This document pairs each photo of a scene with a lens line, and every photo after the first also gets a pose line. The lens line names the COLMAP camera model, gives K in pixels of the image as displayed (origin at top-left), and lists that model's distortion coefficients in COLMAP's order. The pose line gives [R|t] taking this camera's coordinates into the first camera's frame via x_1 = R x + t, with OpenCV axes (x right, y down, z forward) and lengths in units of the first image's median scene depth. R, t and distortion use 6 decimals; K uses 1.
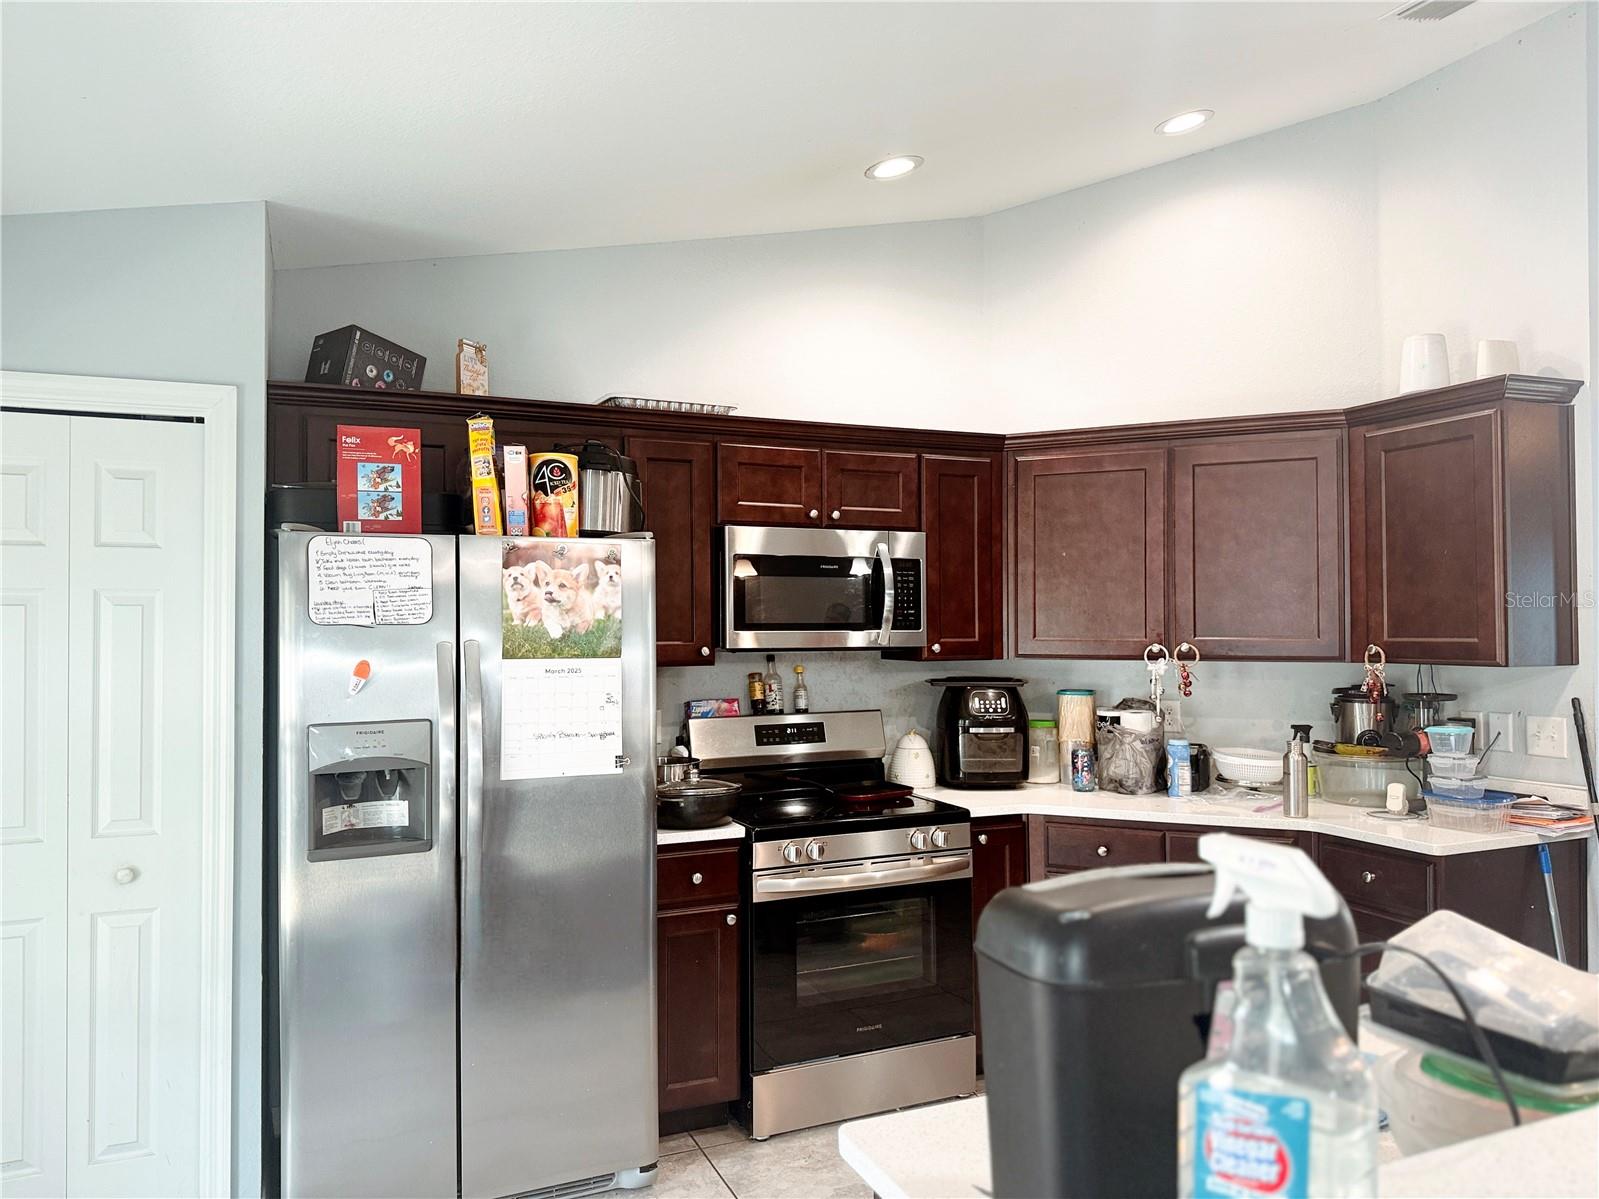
lens RADIAL K [[1124.3, 0, 804.0], [0, 1124.3, 611.2], [0, 0, 1]] dist [0.002077, -0.013812]
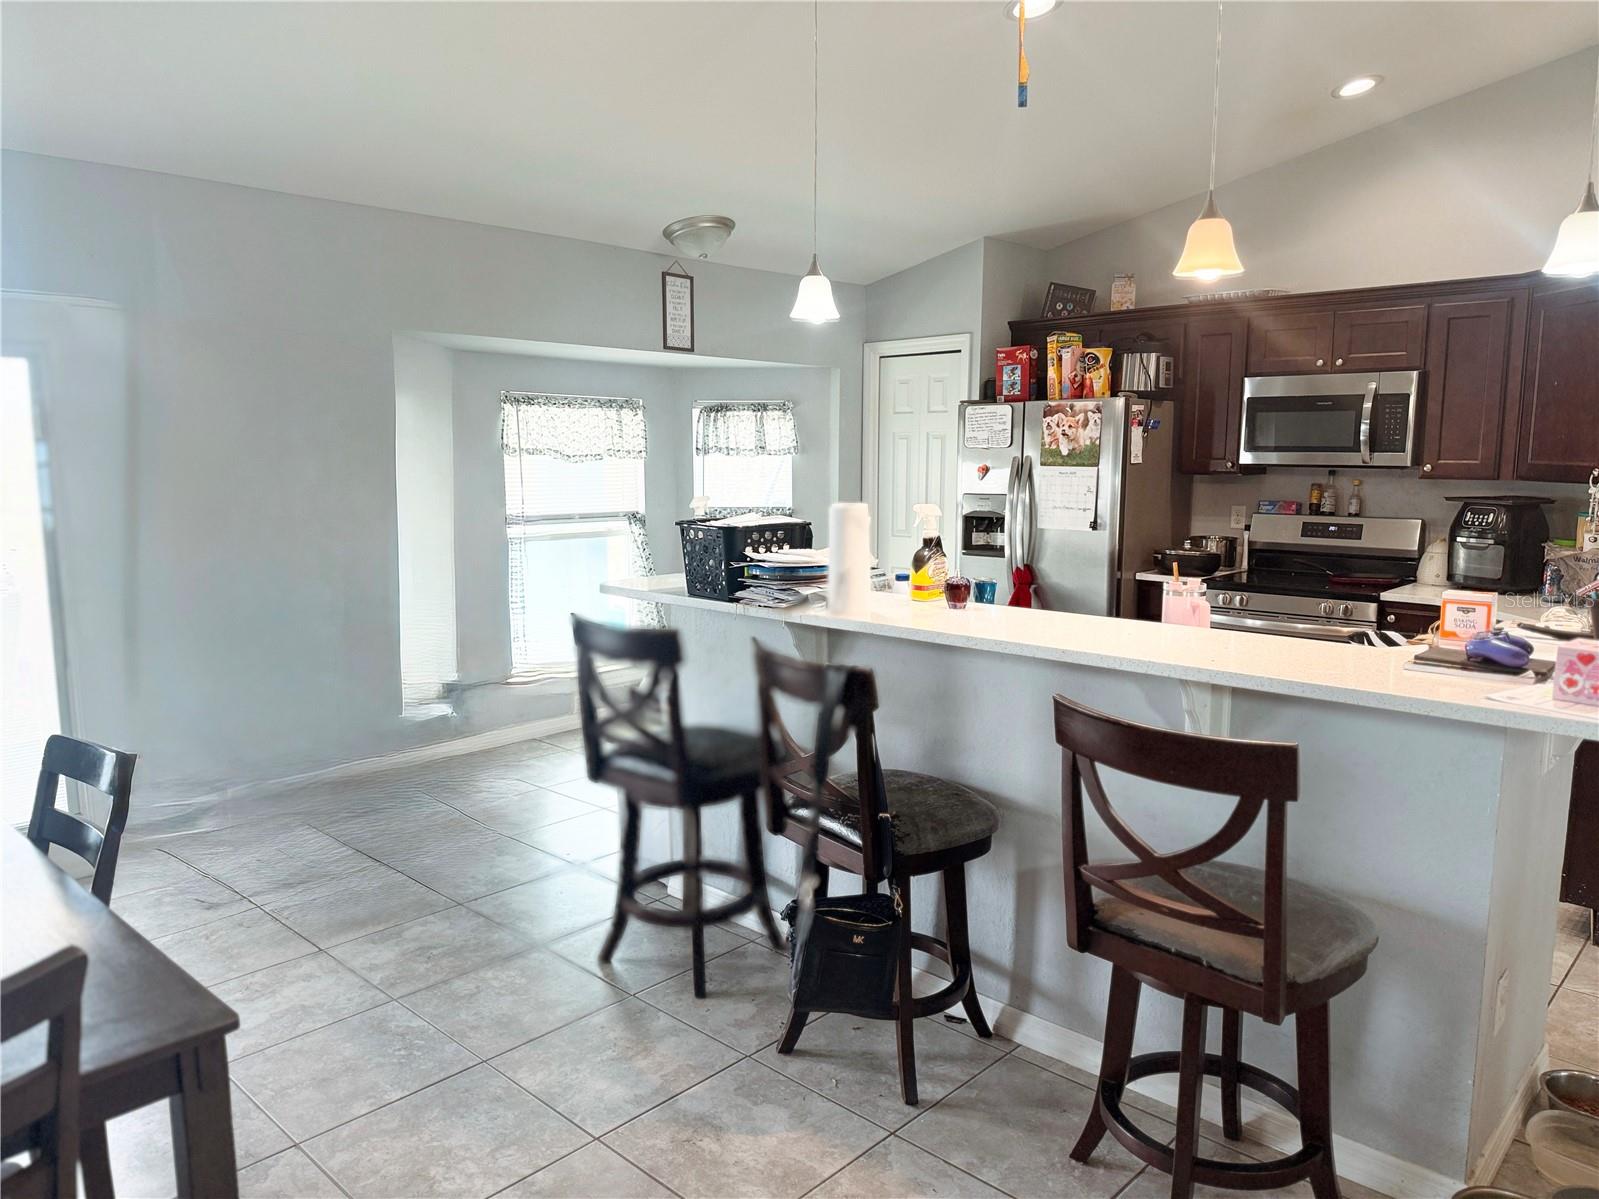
lens RADIAL K [[1124.3, 0, 796.7], [0, 1124.3, 601.2], [0, 0, 1]] dist [0.002077, -0.013812]
pose [[0.364561, 0.129880, -0.922077, 1.354526], [0.013621, 0.989375, 0.144745, -0.012096], [0.931080, -0.065328, 0.358919, -0.094457]]
